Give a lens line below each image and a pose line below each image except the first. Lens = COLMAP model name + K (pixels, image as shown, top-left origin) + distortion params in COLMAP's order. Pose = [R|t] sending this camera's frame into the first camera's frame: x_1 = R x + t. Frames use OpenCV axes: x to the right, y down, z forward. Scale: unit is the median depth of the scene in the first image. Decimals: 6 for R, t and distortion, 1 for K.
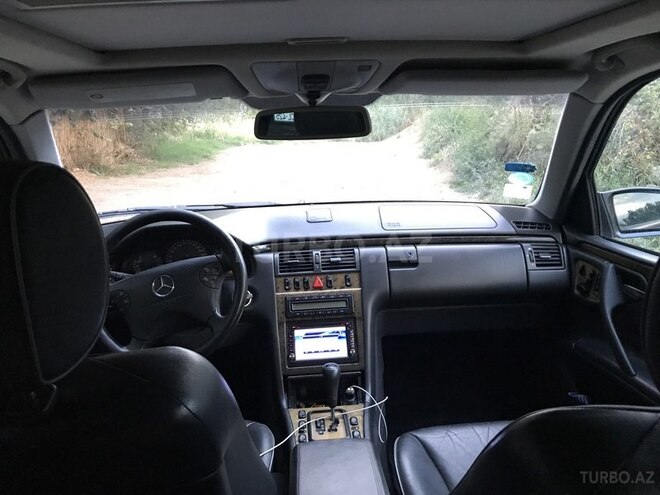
lens RADIAL K [[574.2, 0, 329.6], [0, 574.2, 231.8], [0, 0, 1]] dist [0.146784, -0.294941]
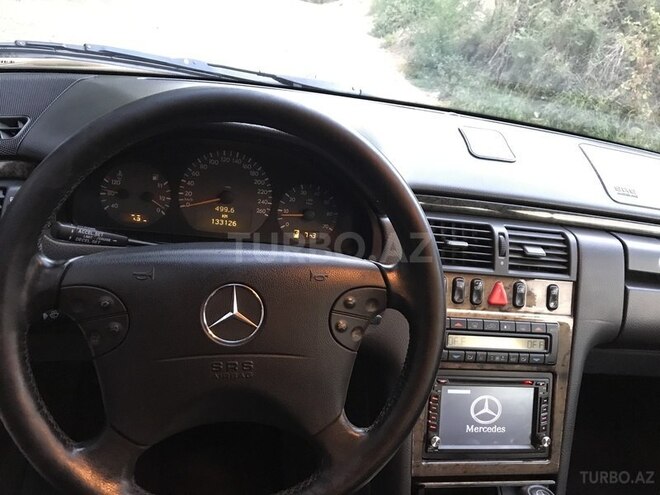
lens RADIAL K [[602.2, 0, 330.0], [0, 602.2, 247.5], [0, 0, 1]] dist [-0.054521, -0.001054]
pose [[0.968381, 0.150593, 0.198898, -0.253706], [-0.193125, 0.957207, 0.215539, -0.029088], [-0.157928, -0.247136, 0.956024, 0.535155]]
